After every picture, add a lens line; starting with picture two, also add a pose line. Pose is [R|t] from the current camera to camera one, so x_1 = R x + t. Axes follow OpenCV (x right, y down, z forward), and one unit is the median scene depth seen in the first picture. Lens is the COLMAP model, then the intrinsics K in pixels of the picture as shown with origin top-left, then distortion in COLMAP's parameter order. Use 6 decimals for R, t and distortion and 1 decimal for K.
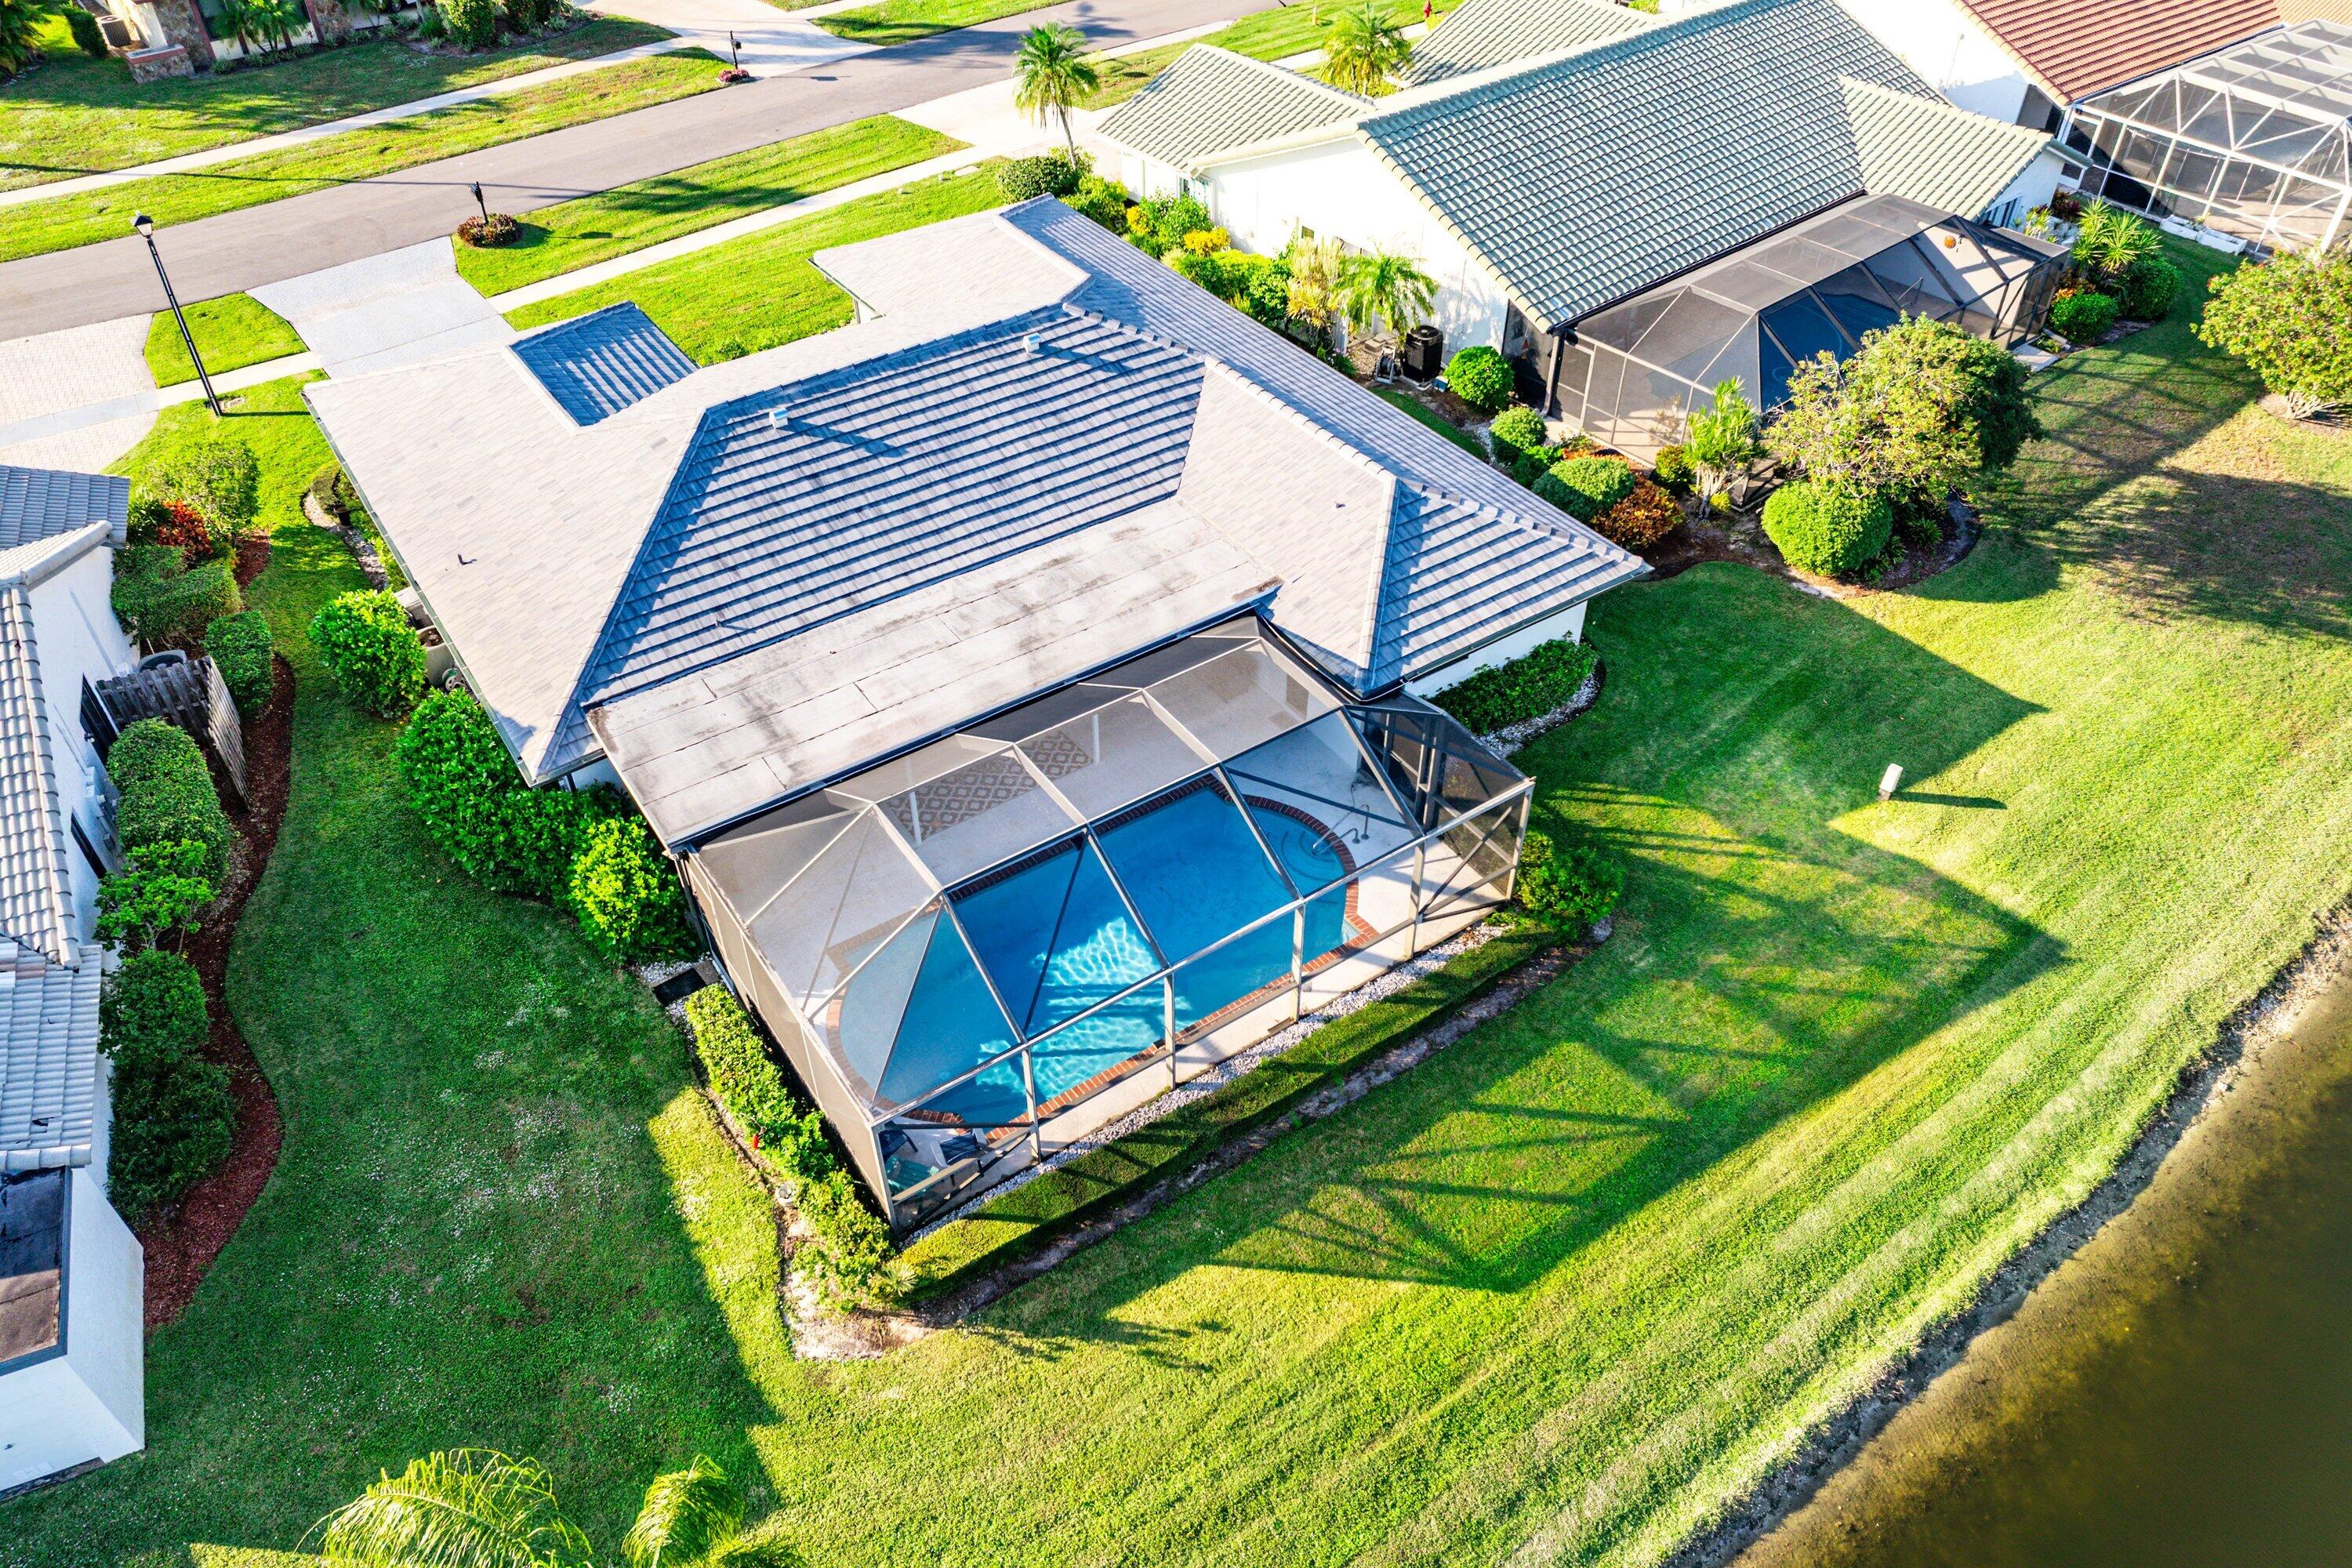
lens RADIAL K [[1556.7, 0, 1170.9], [0, 1556.7, 773.9], [0, 0, 1]] dist [-0.025078, 0.010684]
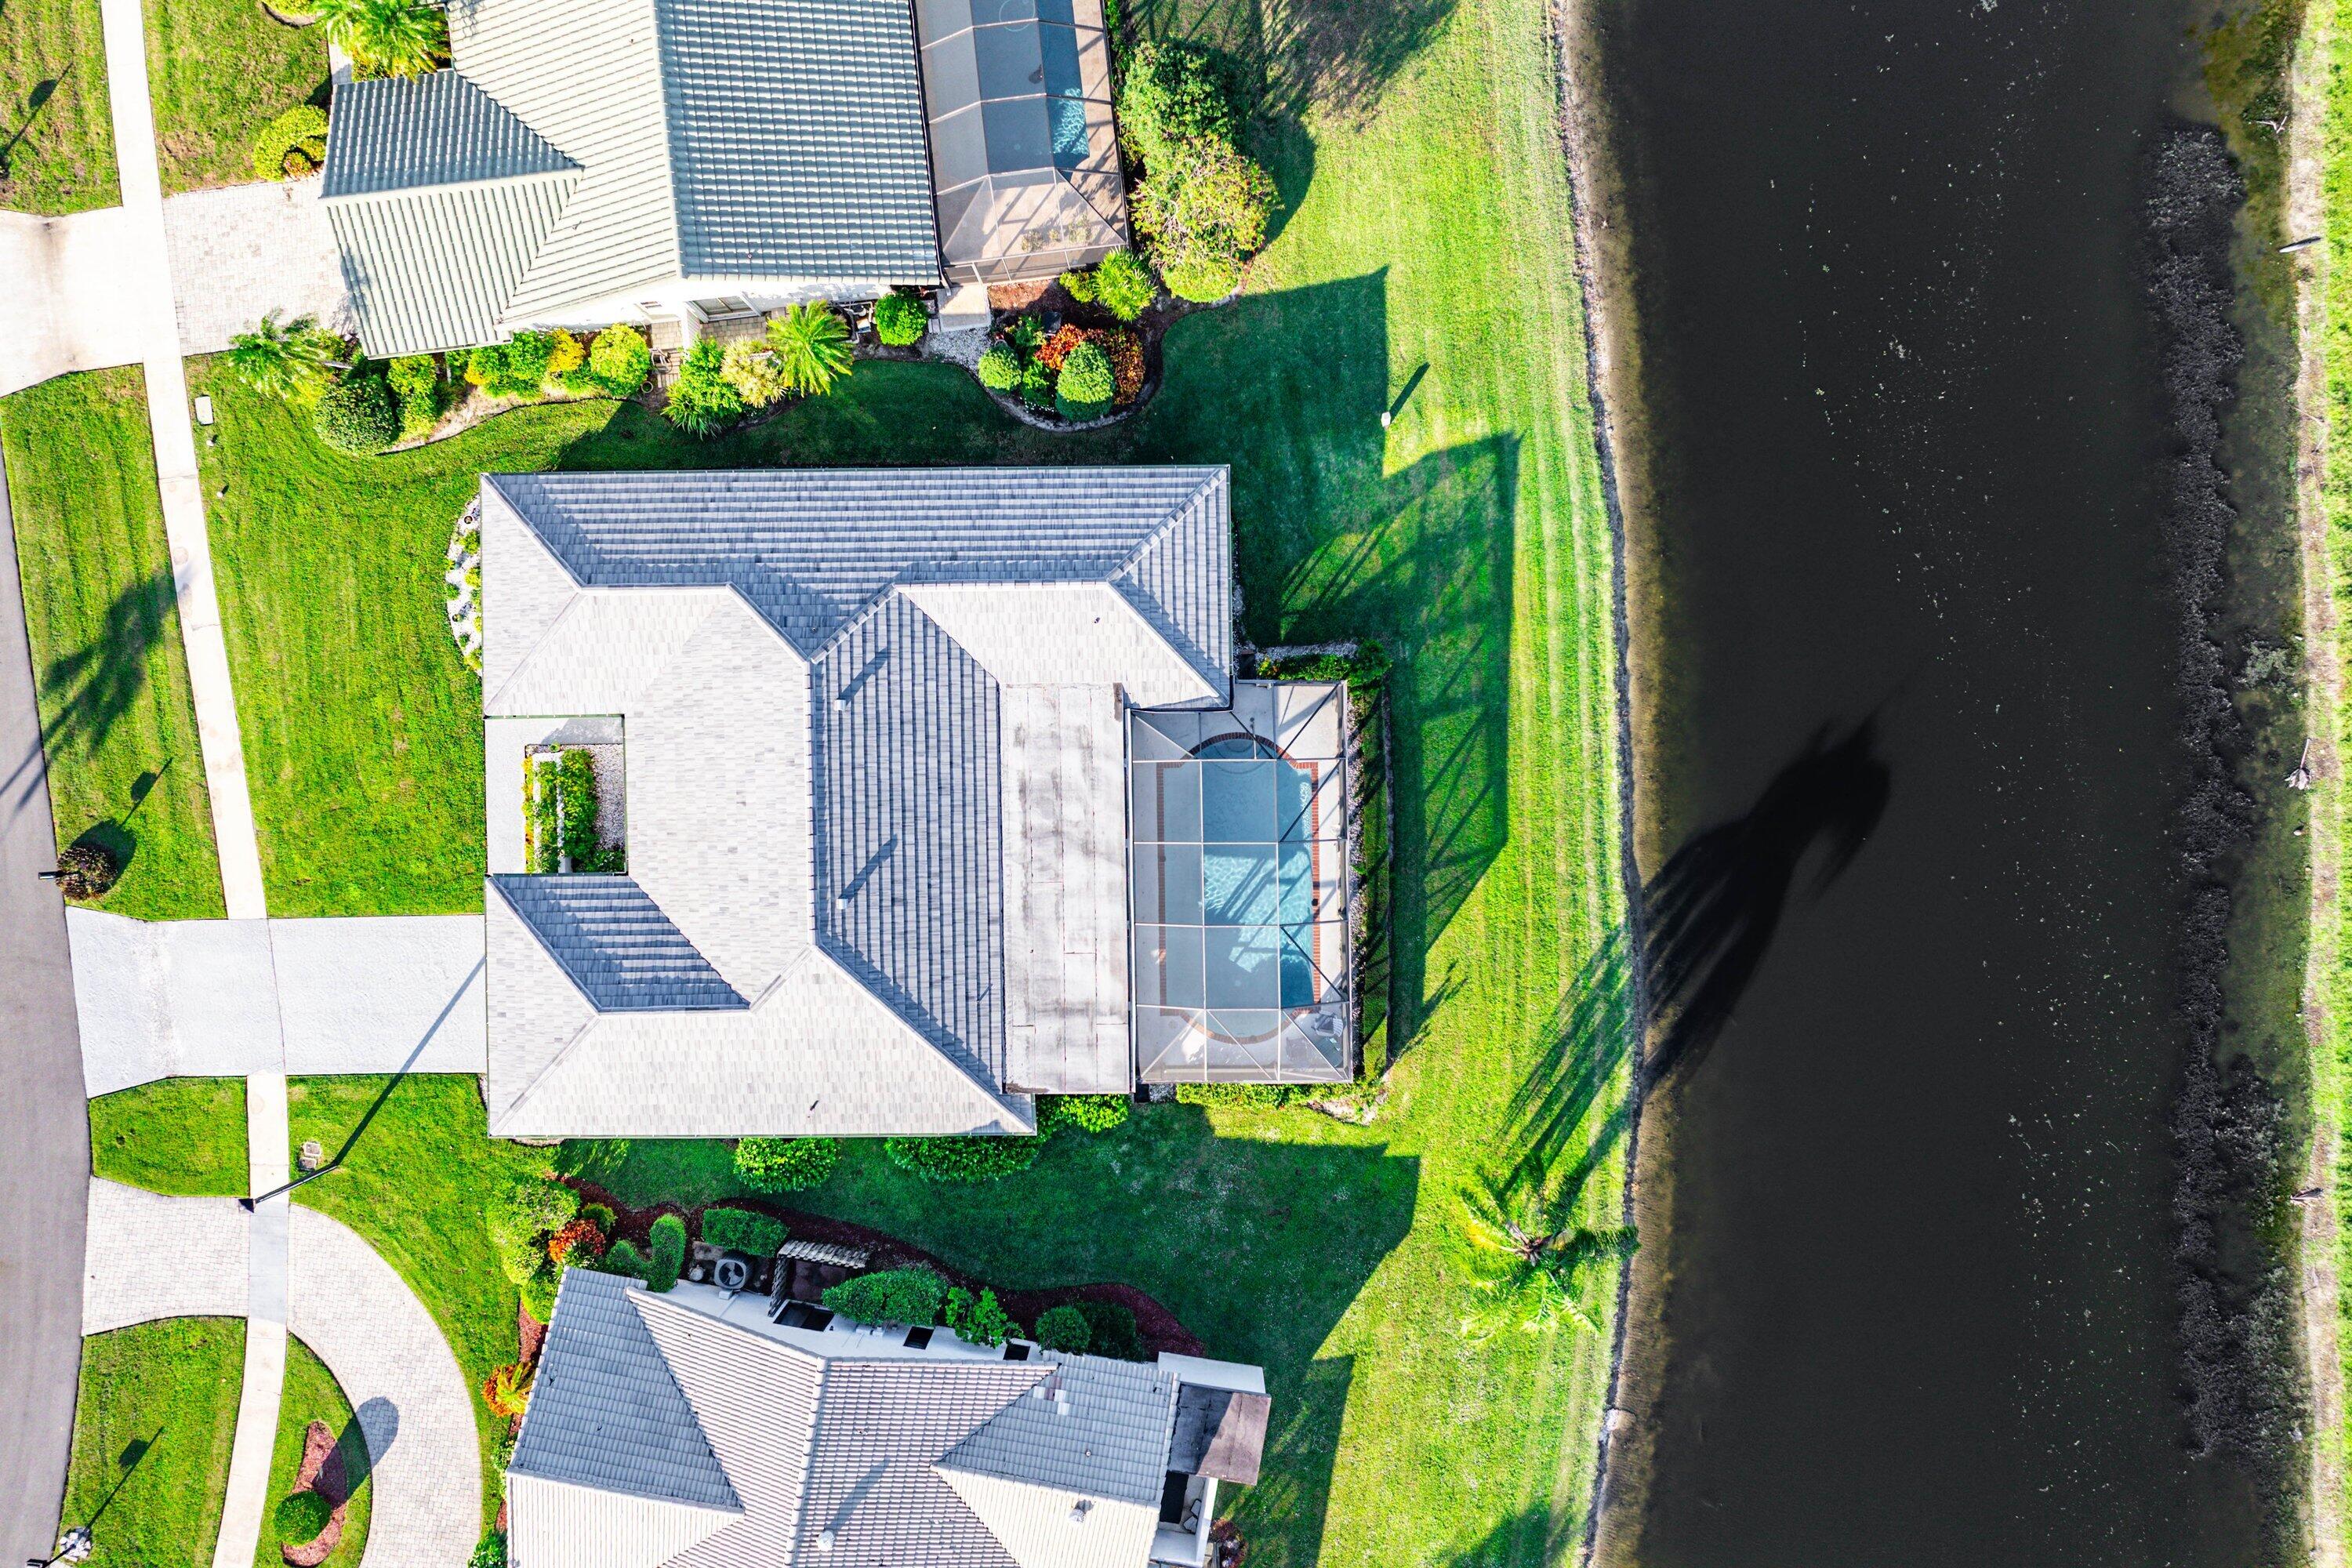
lens RADIAL K [[1495.0, 0, 1130.7], [0, 1495.0, 739.1], [0, 0, 1]] dist [-0.006458, -0.009428]
pose [[0.555078, -0.831742, -0.009680, 0.044187], [0.596746, 0.390088, 0.701232, -1.122353], [-0.579468, -0.395015, 0.712867, -0.112334]]
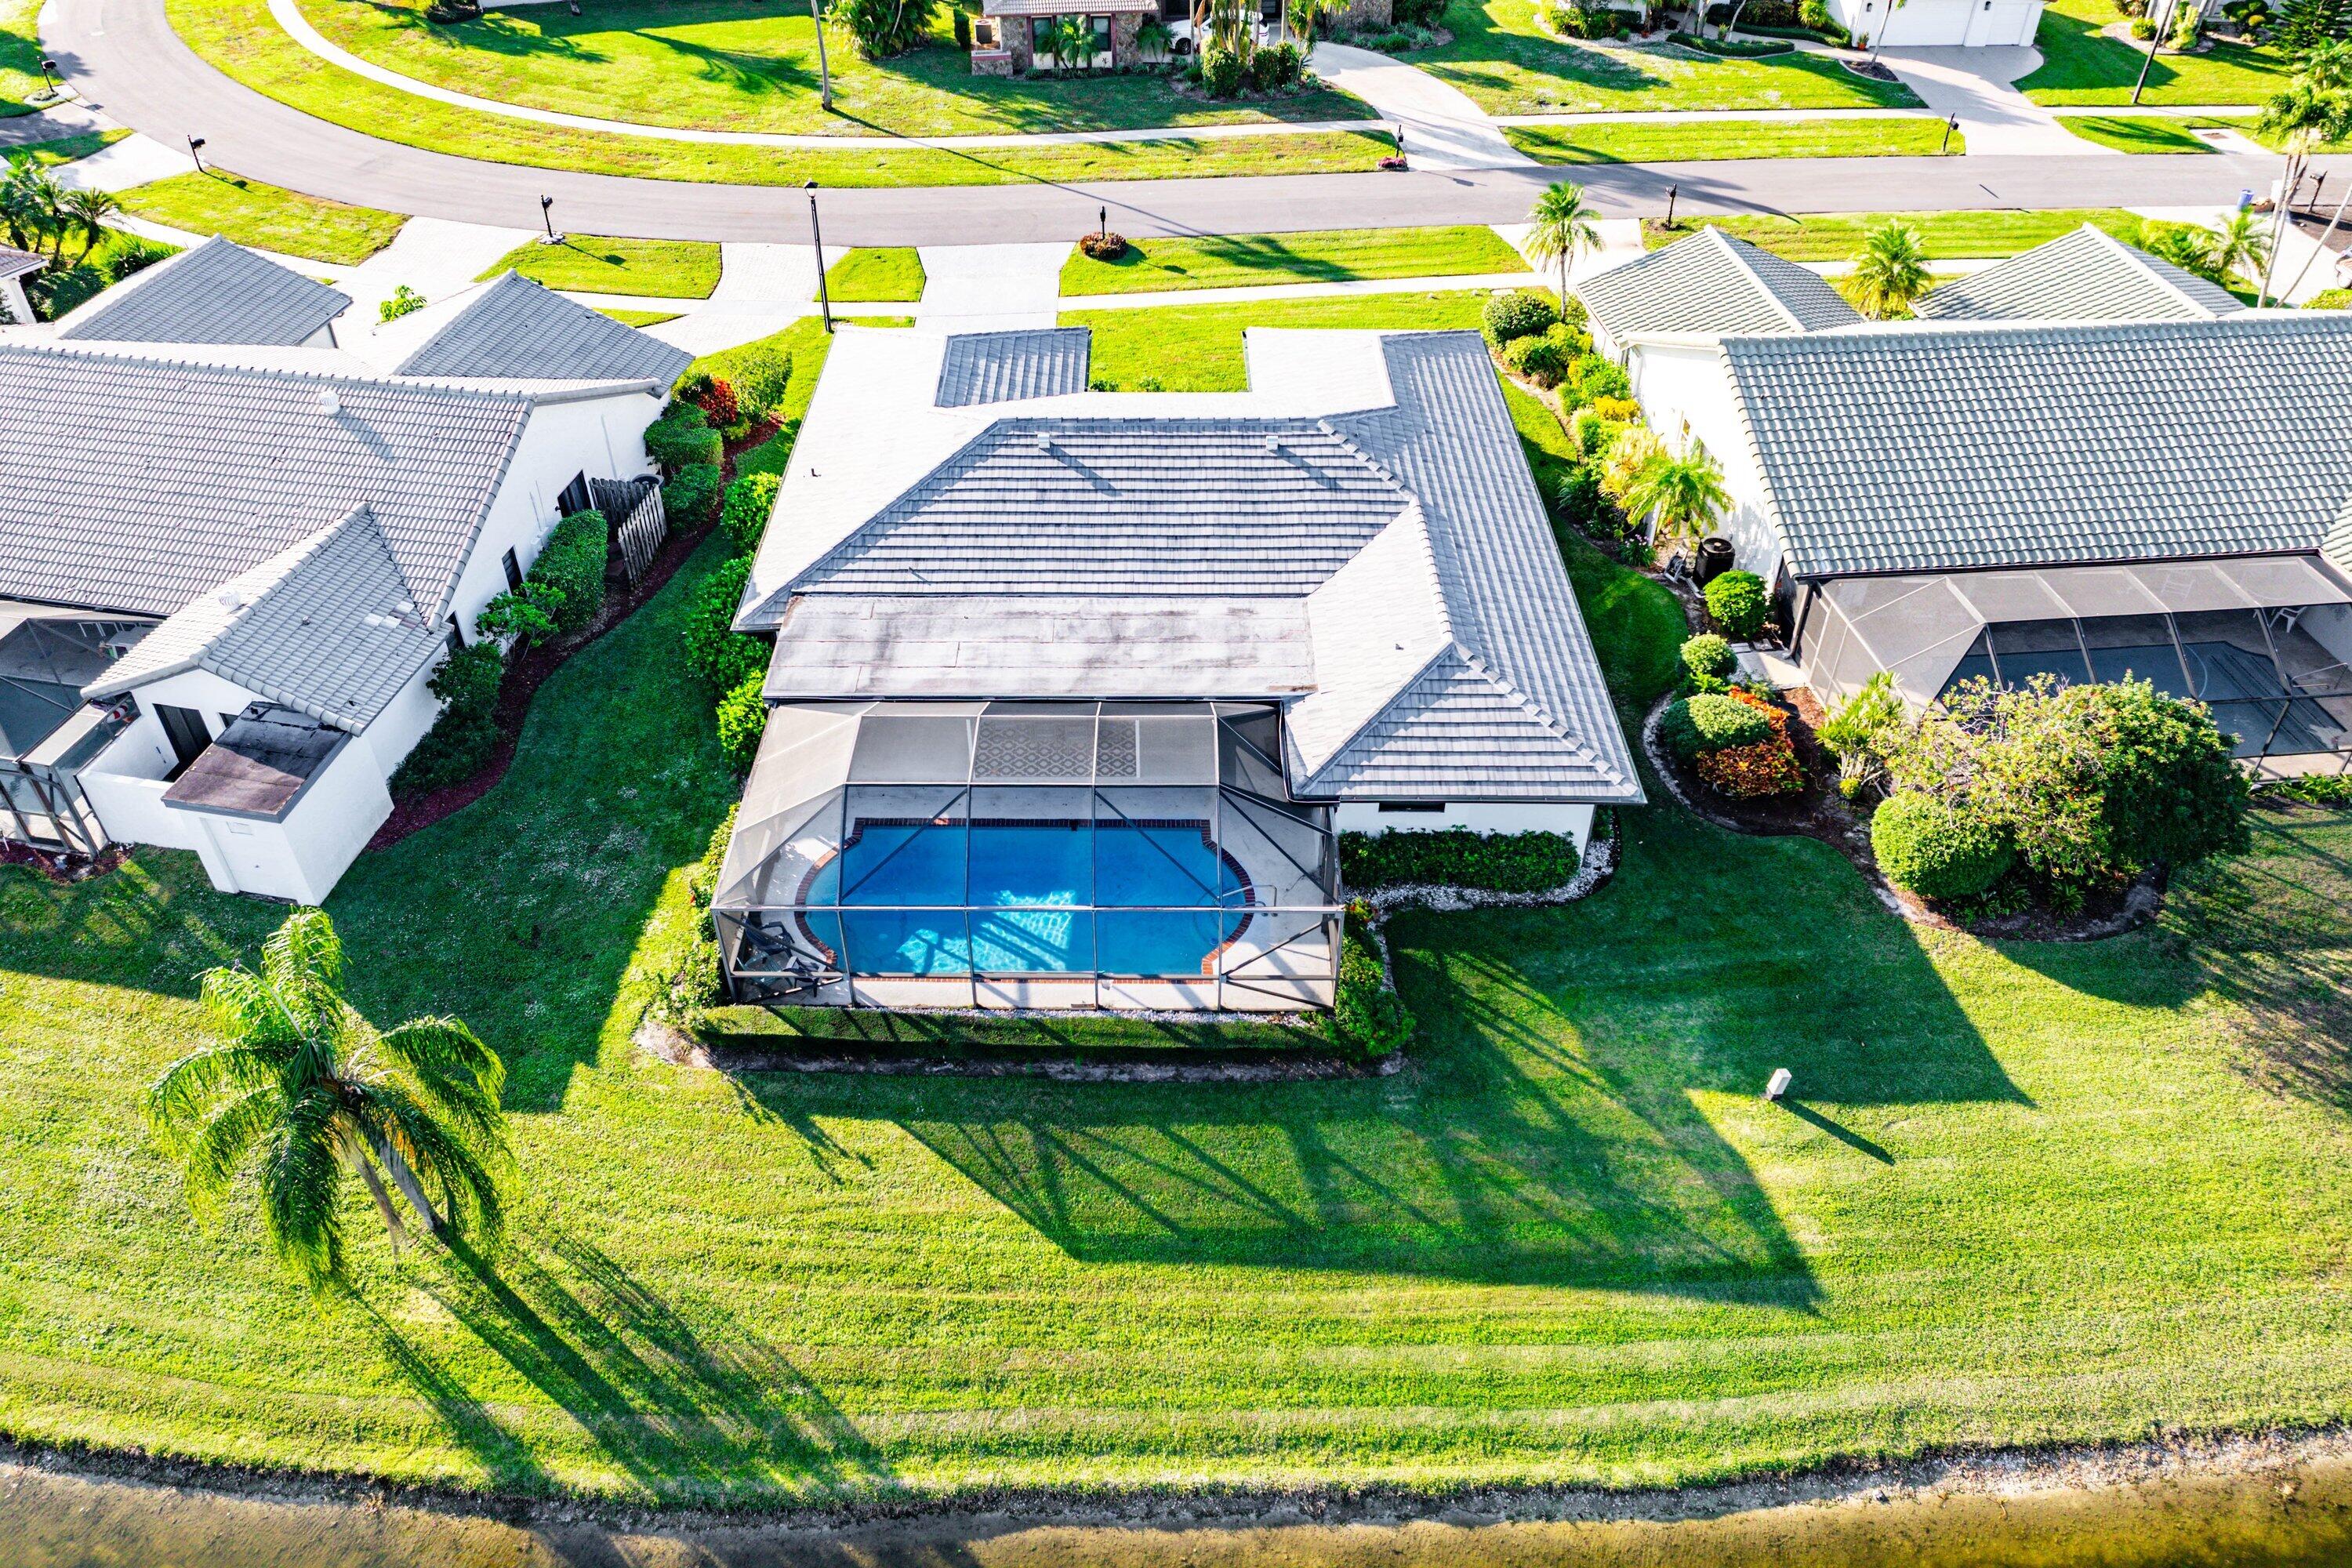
lens RADIAL K [[1556.7, 0, 1167.9], [0, 1556.7, 780.8], [0, 0, 1]] dist [-0.025078, 0.010684]
pose [[0.828416, 0.368032, -0.422232, 0.479264], [-0.379280, 0.923293, 0.060631, -0.085985], [0.412158, 0.109916, 0.904458, -0.091635]]
